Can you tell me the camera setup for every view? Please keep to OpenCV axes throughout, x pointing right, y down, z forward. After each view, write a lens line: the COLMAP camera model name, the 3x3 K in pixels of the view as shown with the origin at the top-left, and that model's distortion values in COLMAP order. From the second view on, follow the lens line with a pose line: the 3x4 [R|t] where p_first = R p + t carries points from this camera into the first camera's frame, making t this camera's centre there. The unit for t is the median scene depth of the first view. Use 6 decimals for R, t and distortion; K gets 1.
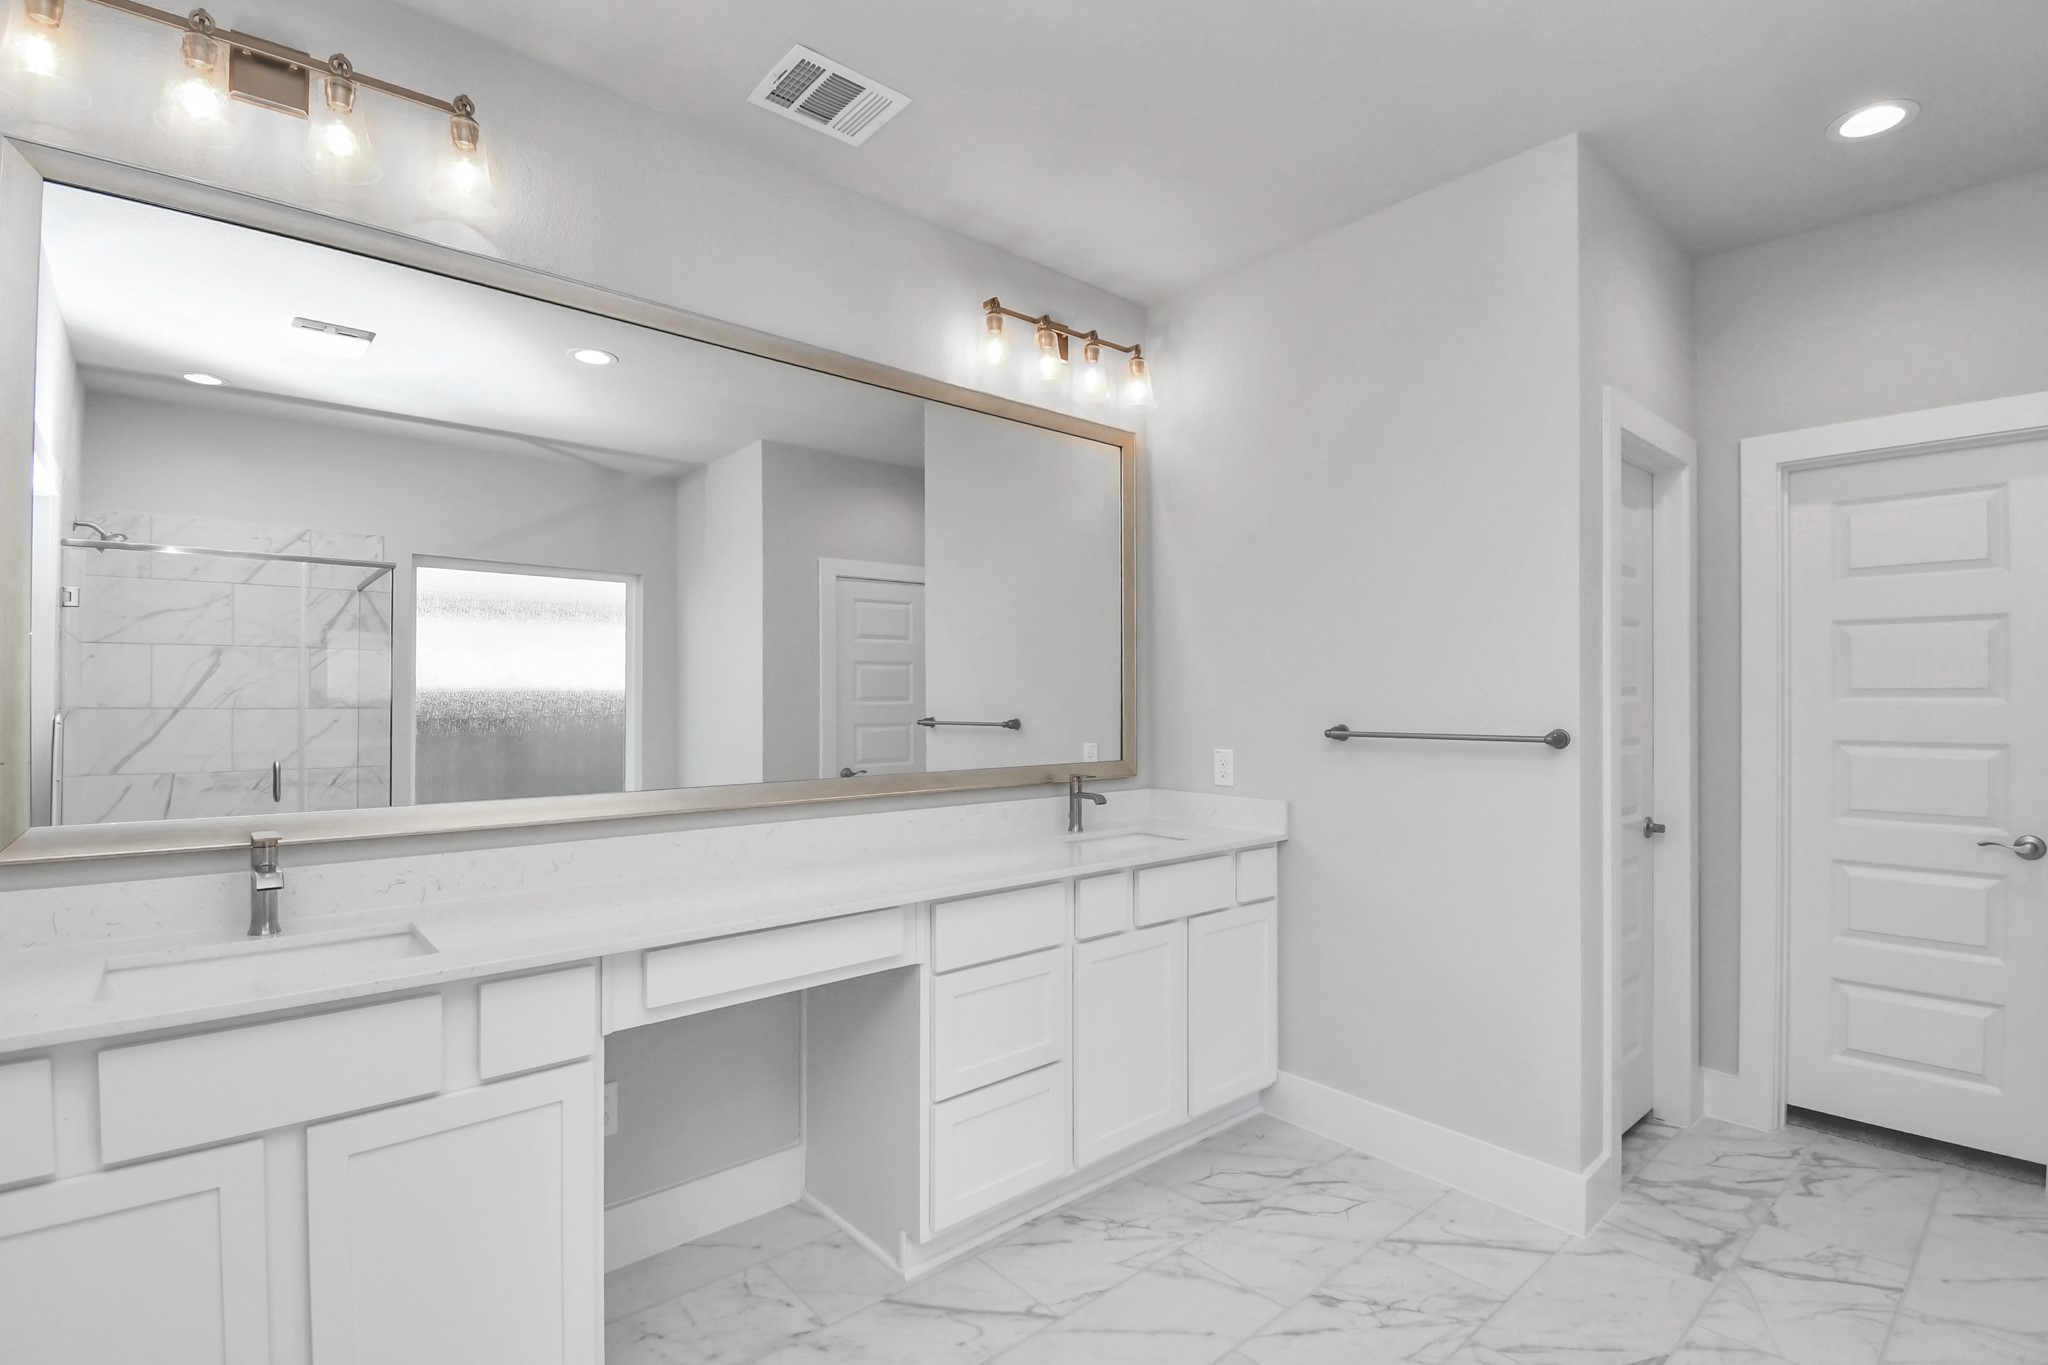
lens RADIAL K [[935.1, 0, 1016.9], [0, 935.1, 702.3], [0, 0, 1]] dist [-0.020514, -0.001350]
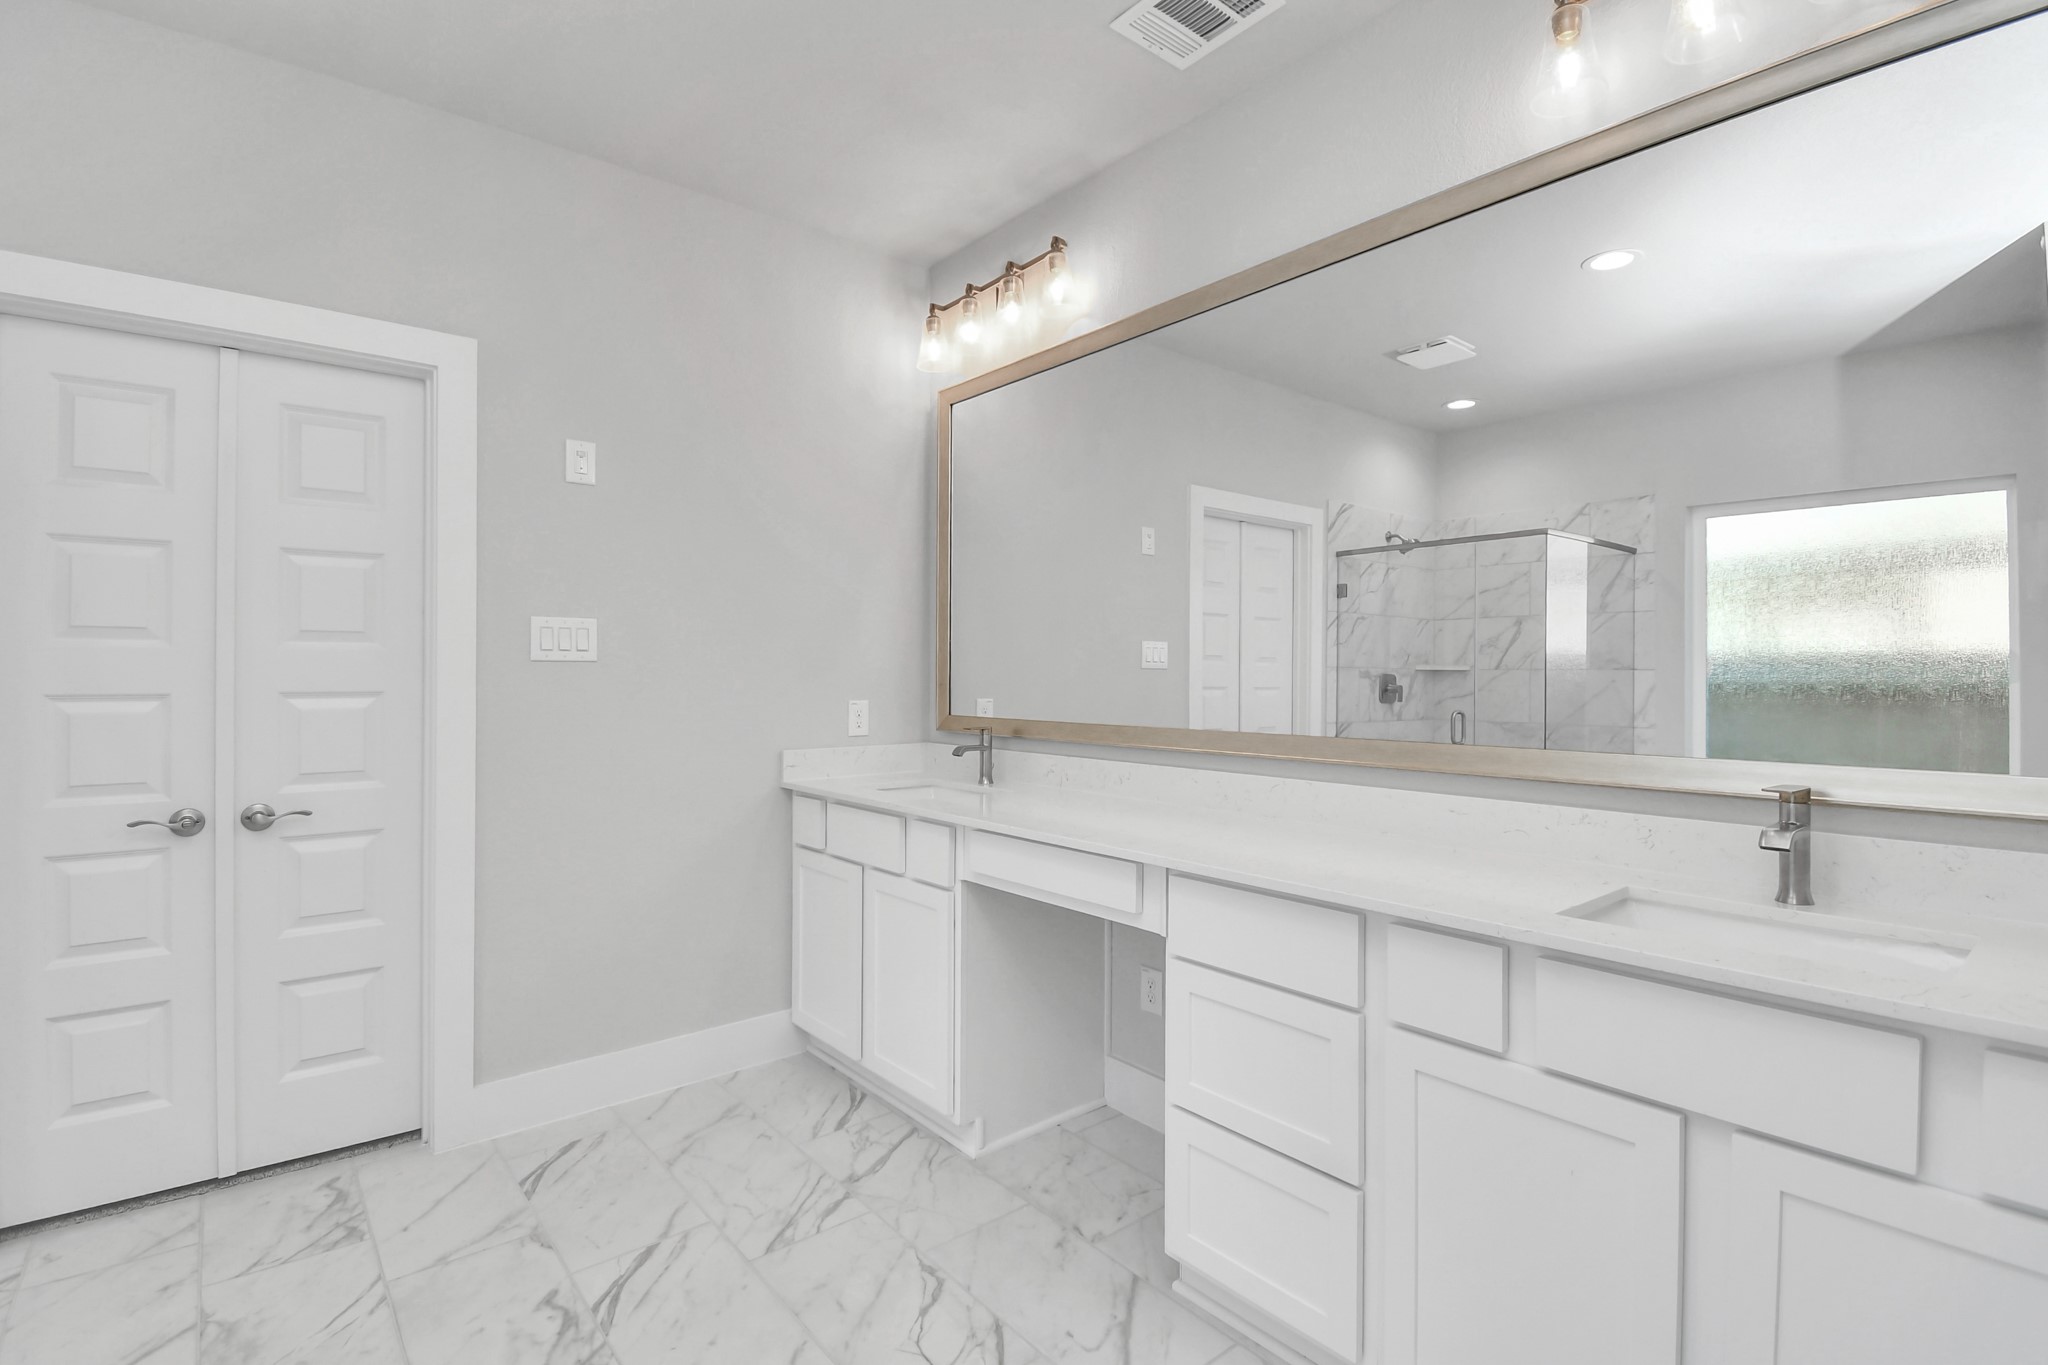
lens RADIAL K [[935.1, 0, 1025.3], [0, 935.1, 674.9], [0, 0, 1]] dist [-0.020514, -0.001350]
pose [[-0.013572, 0.002955, -0.999904, 0.341672], [0.001192, 0.999995, 0.002939, 0.009507], [0.999907, -0.001152, -0.013575, 0.378435]]
